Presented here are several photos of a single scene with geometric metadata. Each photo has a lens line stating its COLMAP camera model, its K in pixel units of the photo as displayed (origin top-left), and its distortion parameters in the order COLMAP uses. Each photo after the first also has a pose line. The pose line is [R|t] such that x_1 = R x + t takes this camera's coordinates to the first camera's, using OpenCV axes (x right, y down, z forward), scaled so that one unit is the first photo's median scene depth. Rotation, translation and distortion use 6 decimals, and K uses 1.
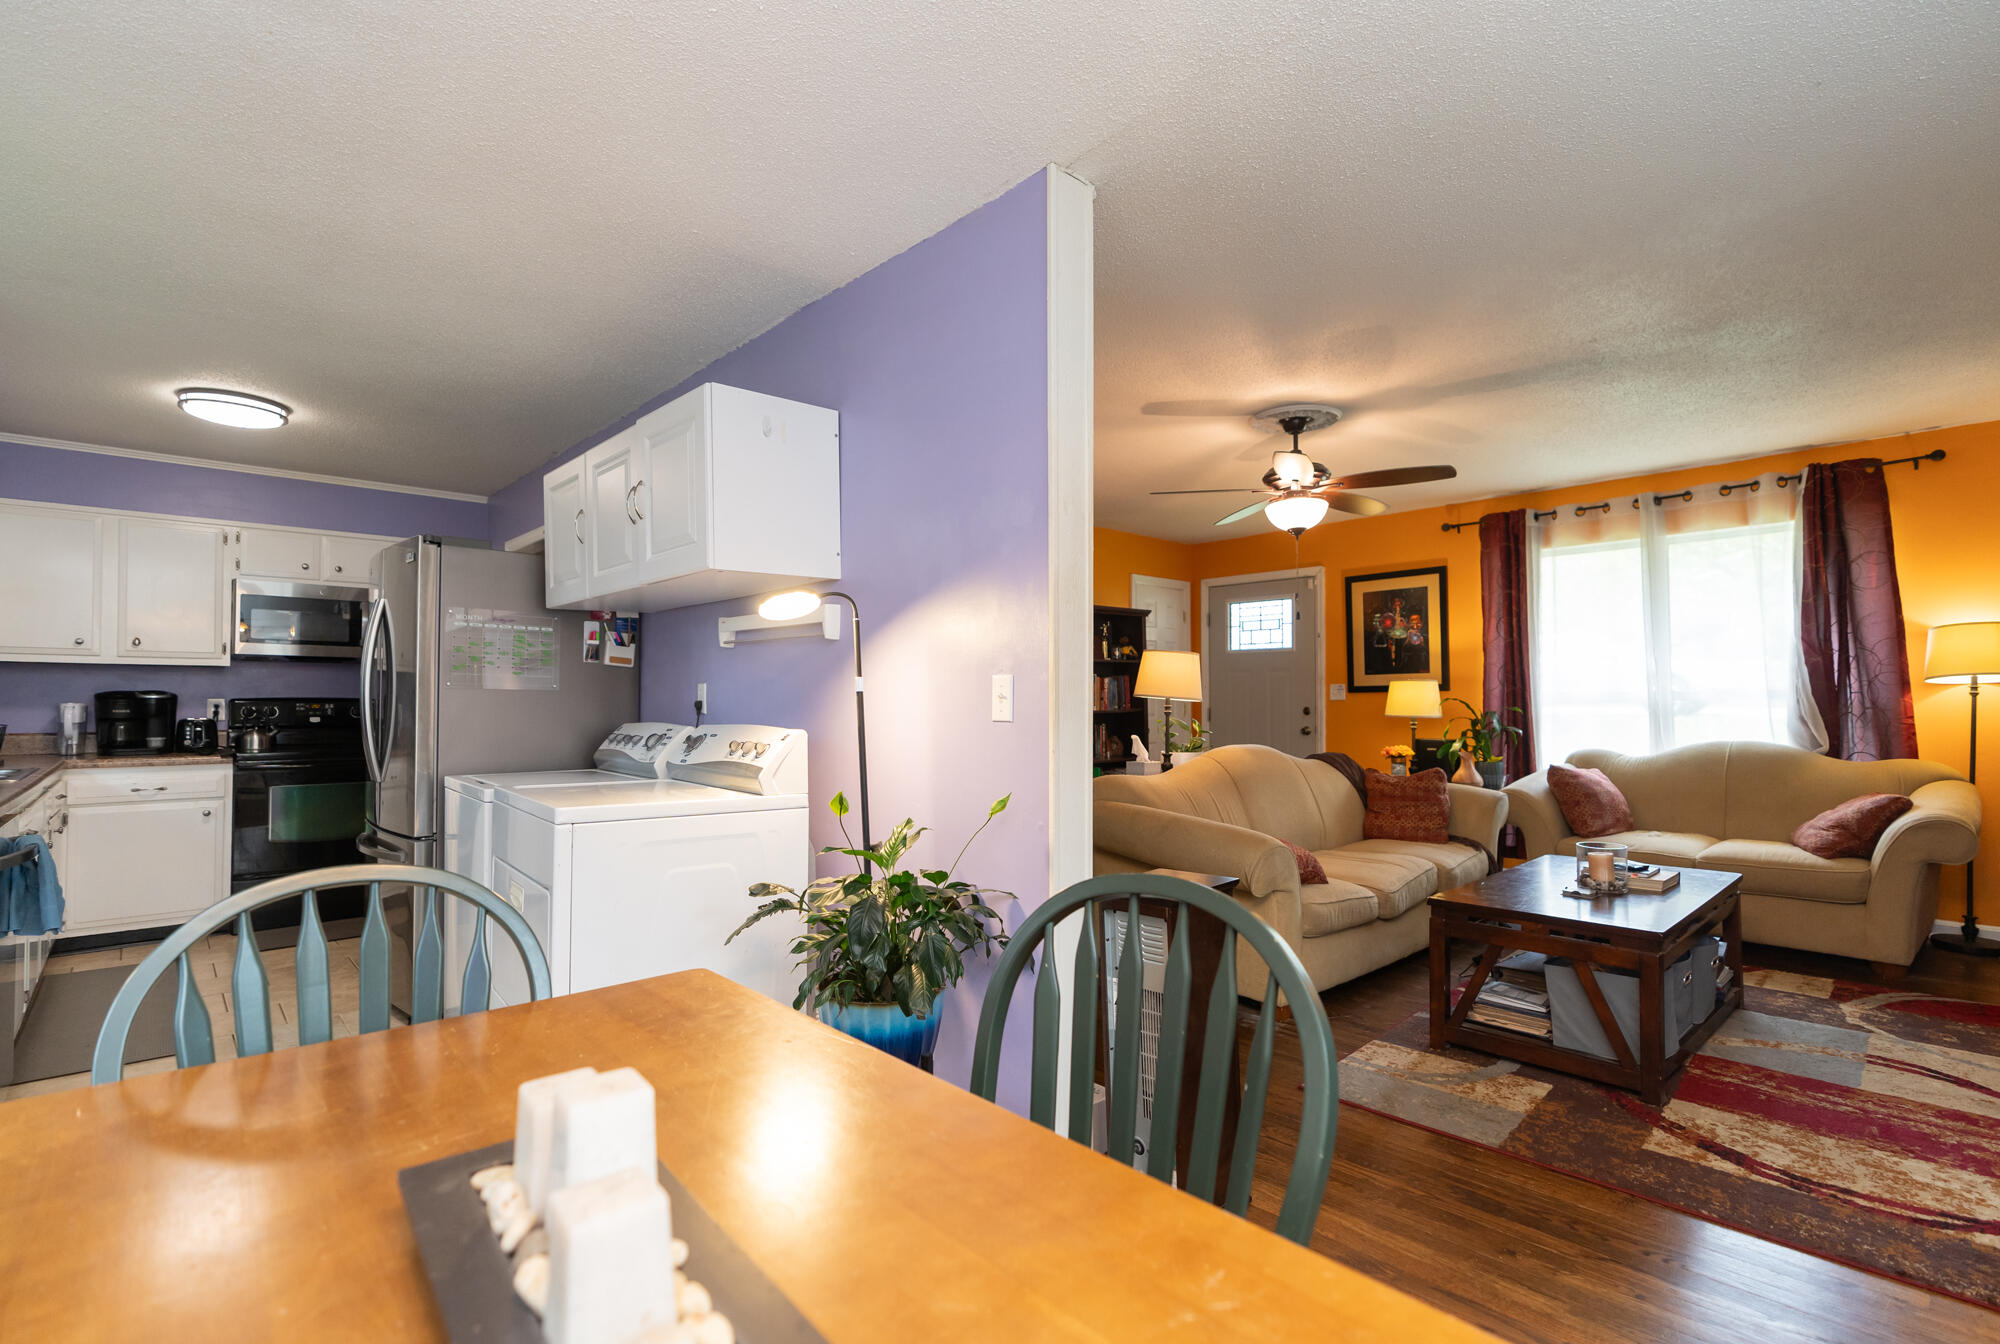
lens RADIAL K [[911.1, 0, 1002.0], [0, 911.1, 685.1], [0, 0, 1]] dist [-0.003582, 0.000266]
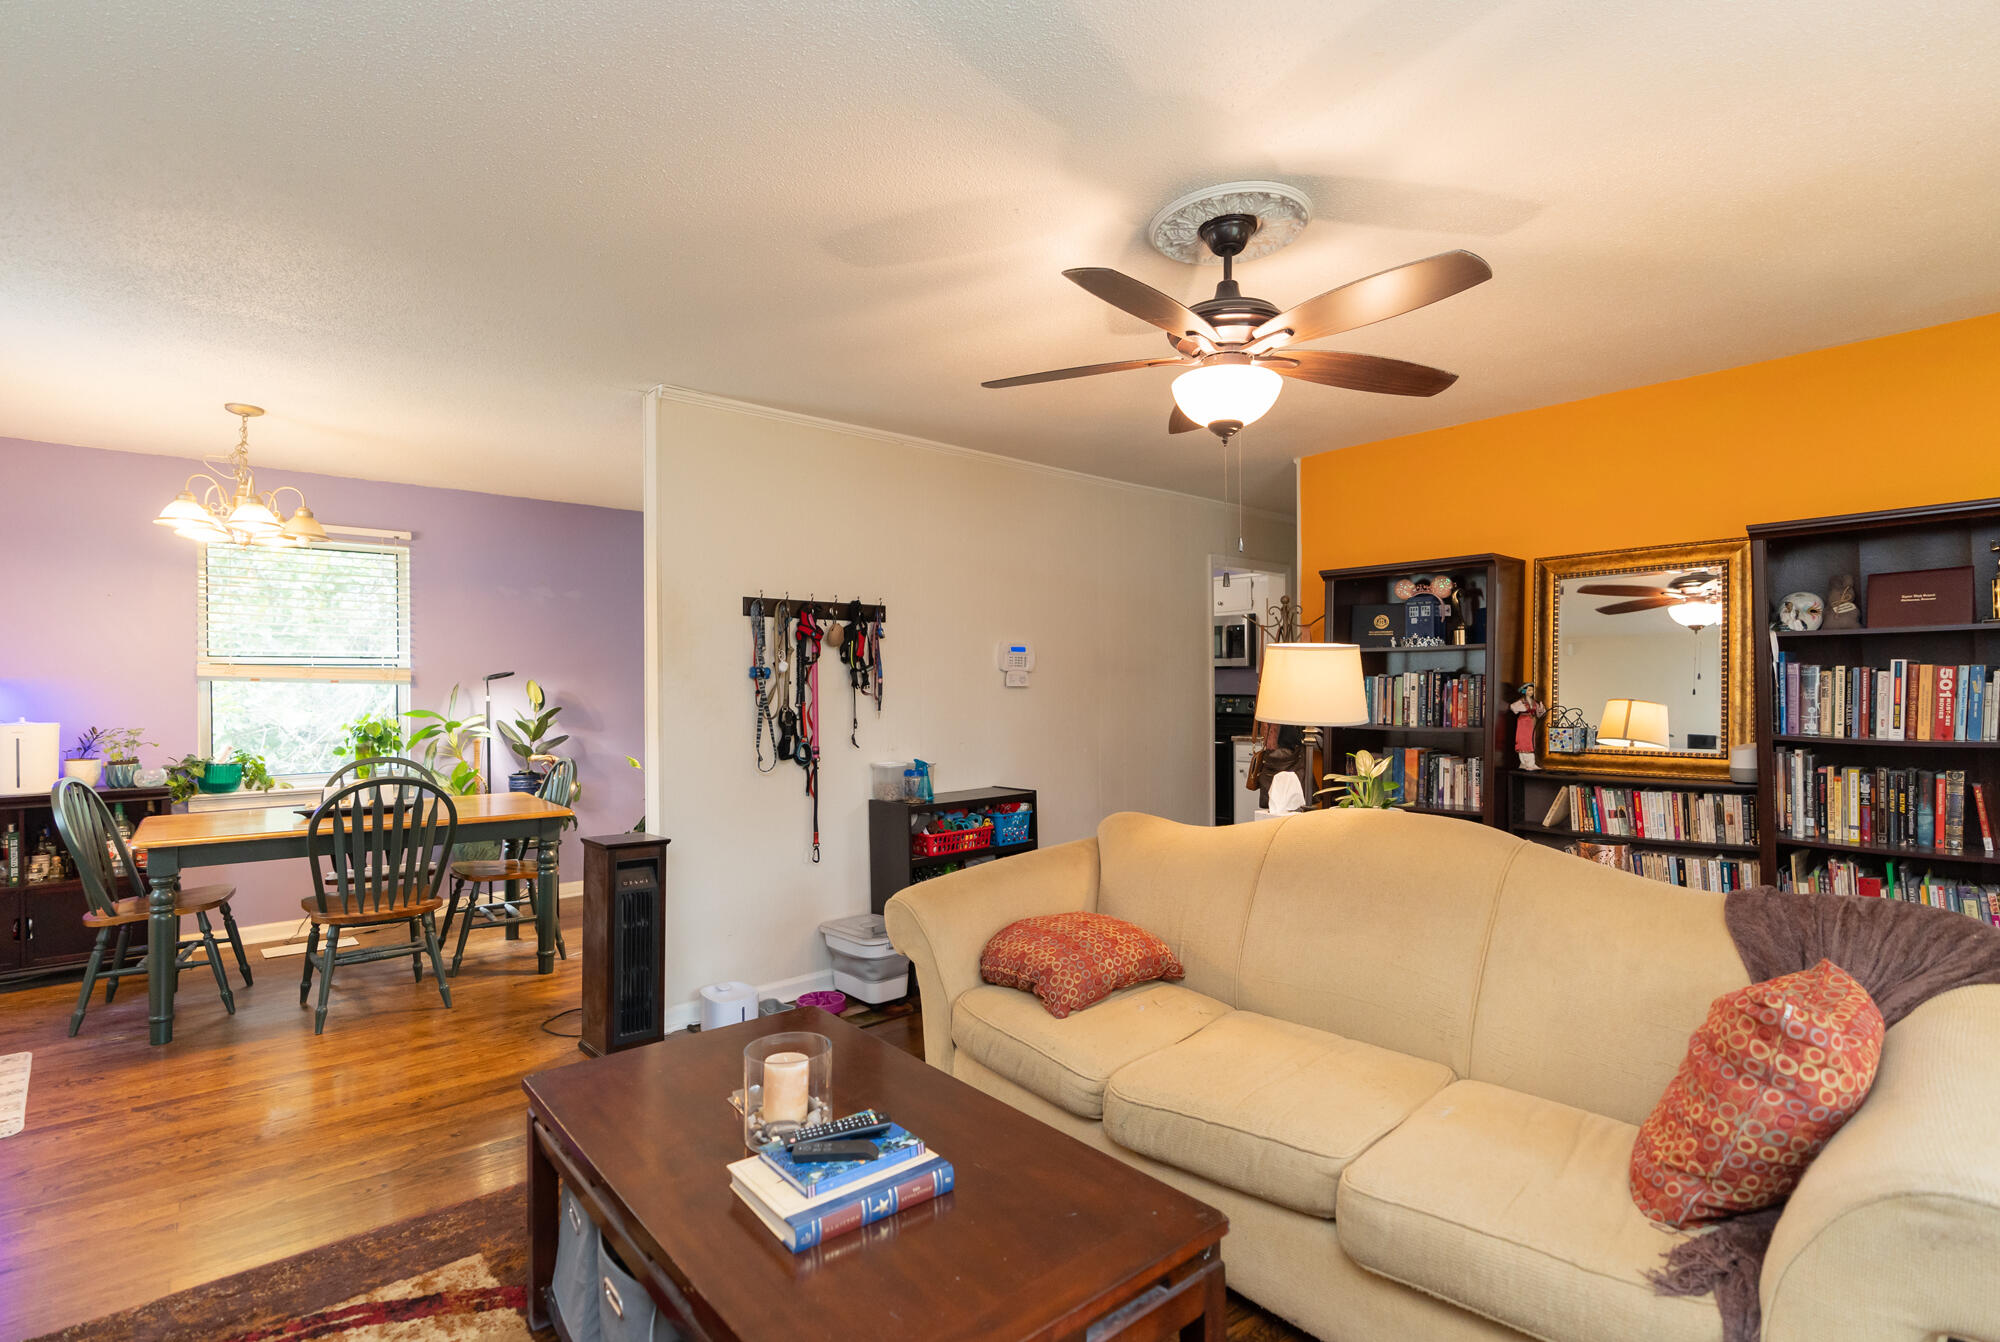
lens RADIAL K [[942.5, 0, 1000.0], [0, 942.5, 671.0], [0, 0, 1]] dist [-0.003797, -0.000894]
pose [[-0.035119, -0.012243, -0.999308, 0.801512], [0.022521, 0.999661, -0.013039, -0.013818], [0.999129, -0.022963, -0.034832, 0.775581]]
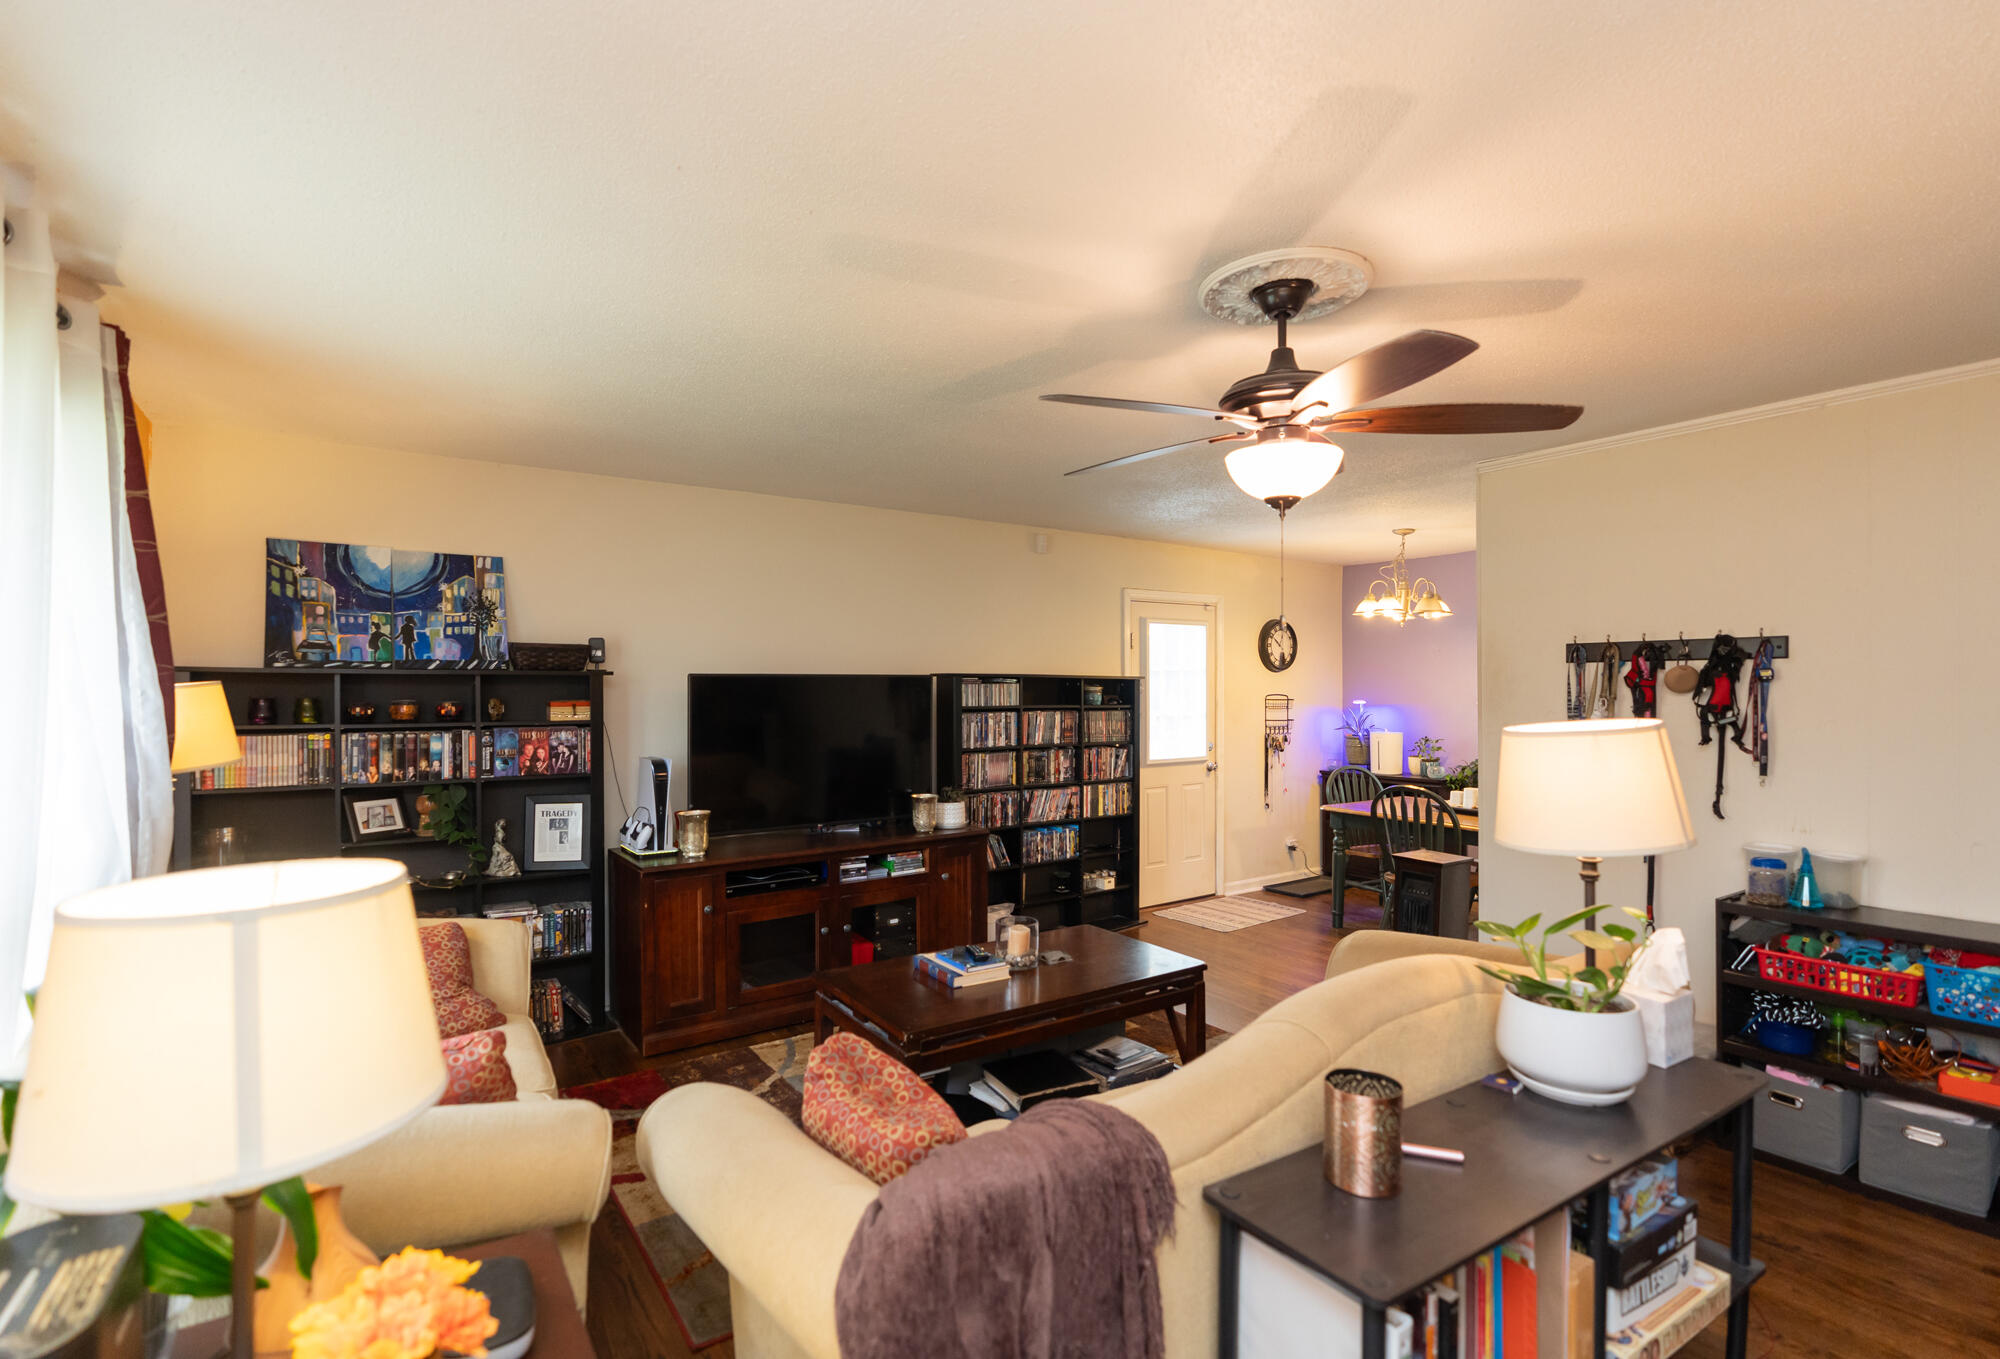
lens RADIAL K [[937.8, 0, 990.7], [0, 937.8, 691.2], [0, 0, 1]] dist [-0.002274, -0.000119]
pose [[-0.989571, 0.004335, 0.143981, 0.363527], [0.002649, 0.999926, -0.011899, -0.045882], [-0.144022, -0.011393, -0.989509, 1.385512]]
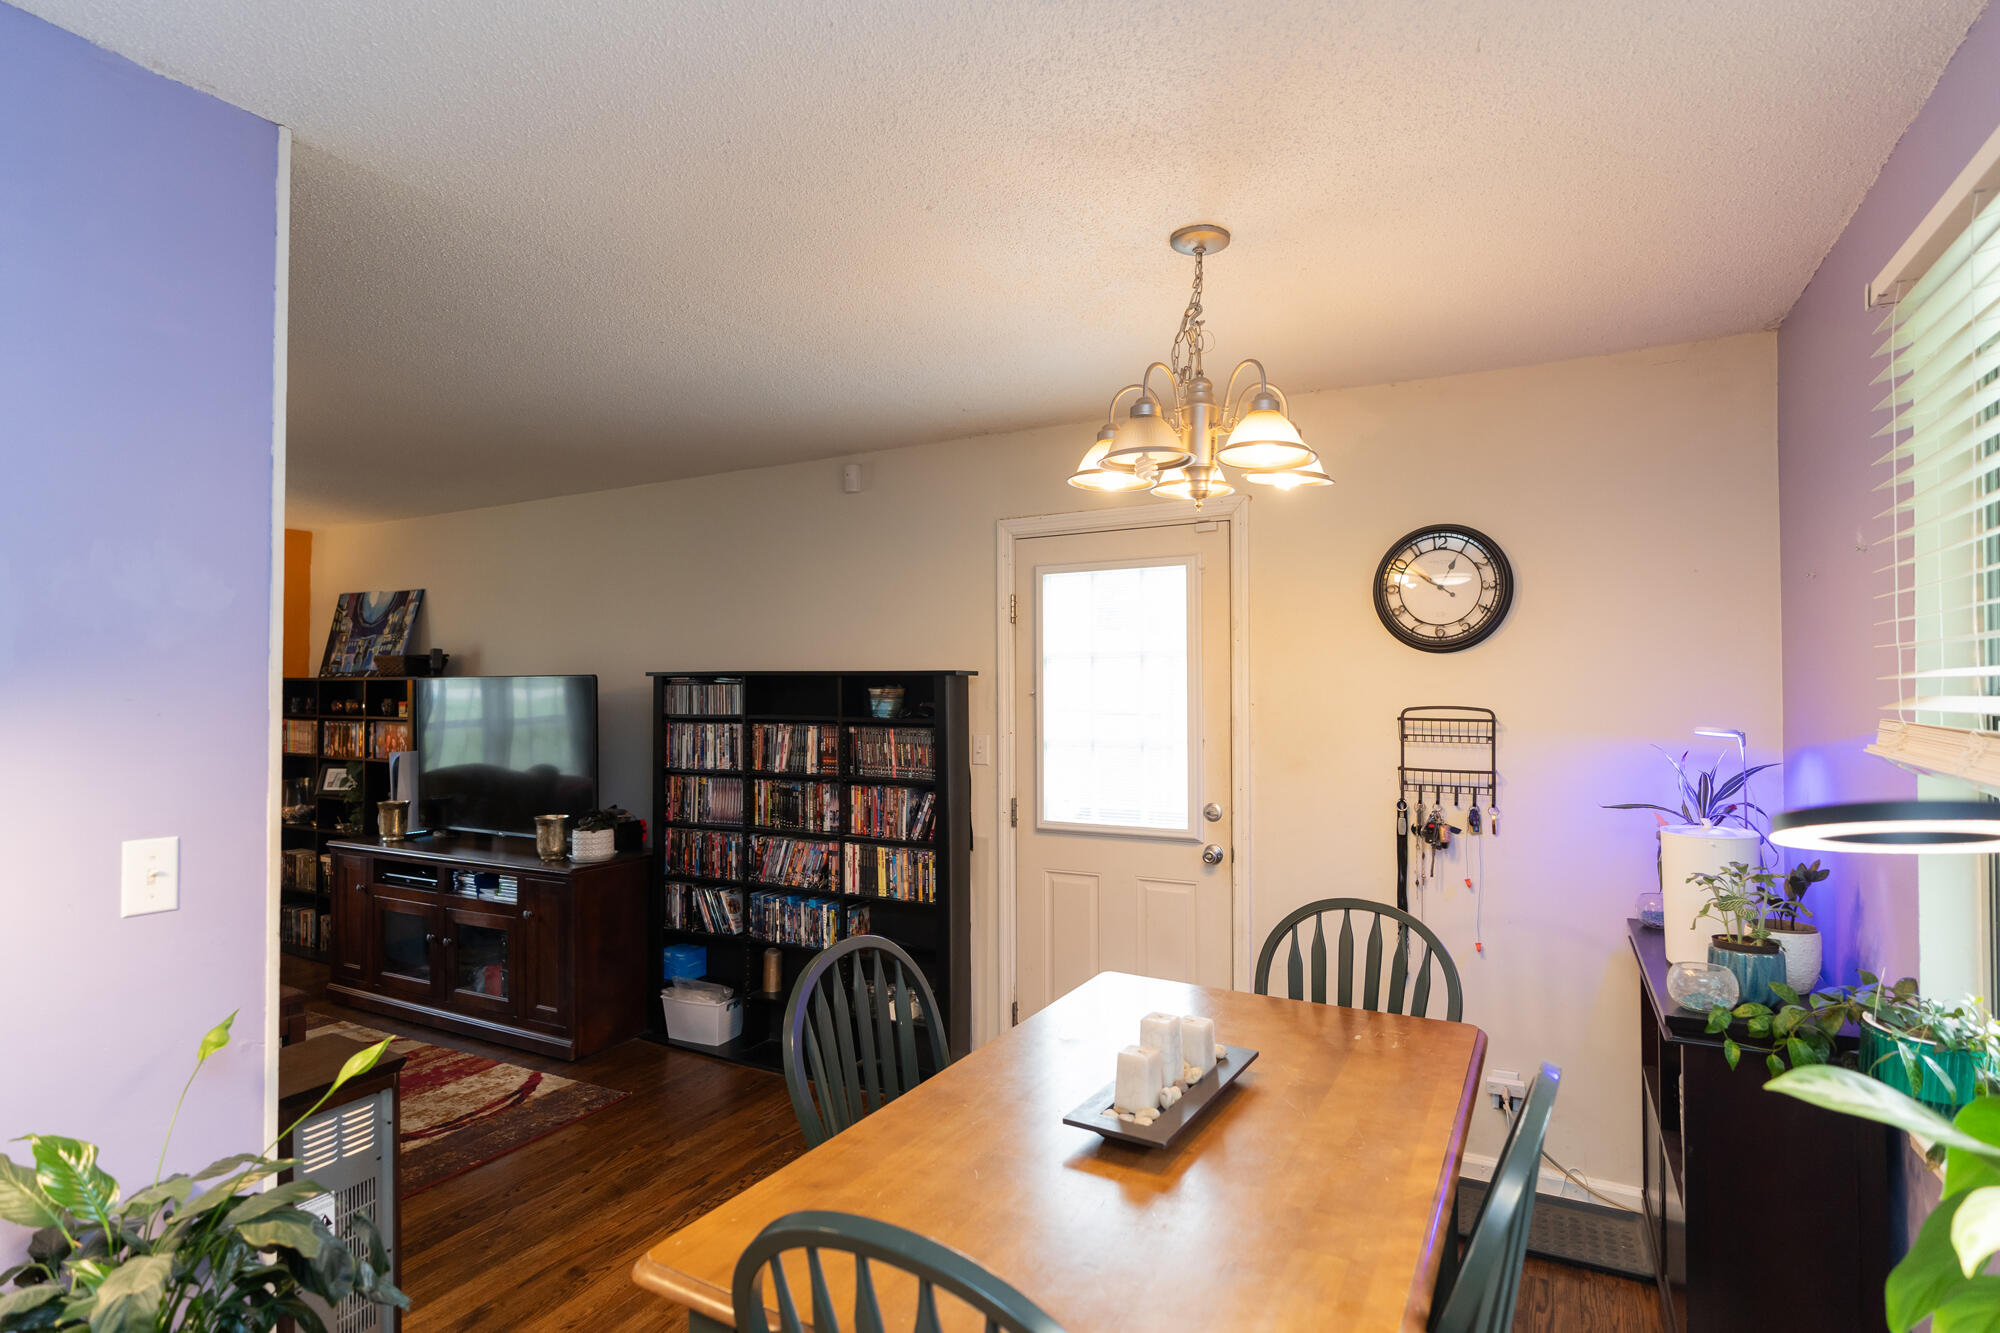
lens RADIAL K [[1001.3, 0, 995.8], [0, 1001.3, 687.7], [0, 0, 1]] dist [-0.000726, -0.000061]
pose [[-0.312286, 0.013360, 0.949894, -0.400112], [-0.016520, 0.999674, -0.019491, -0.052211], [-0.949845, -0.021779, -0.311963, 0.323354]]
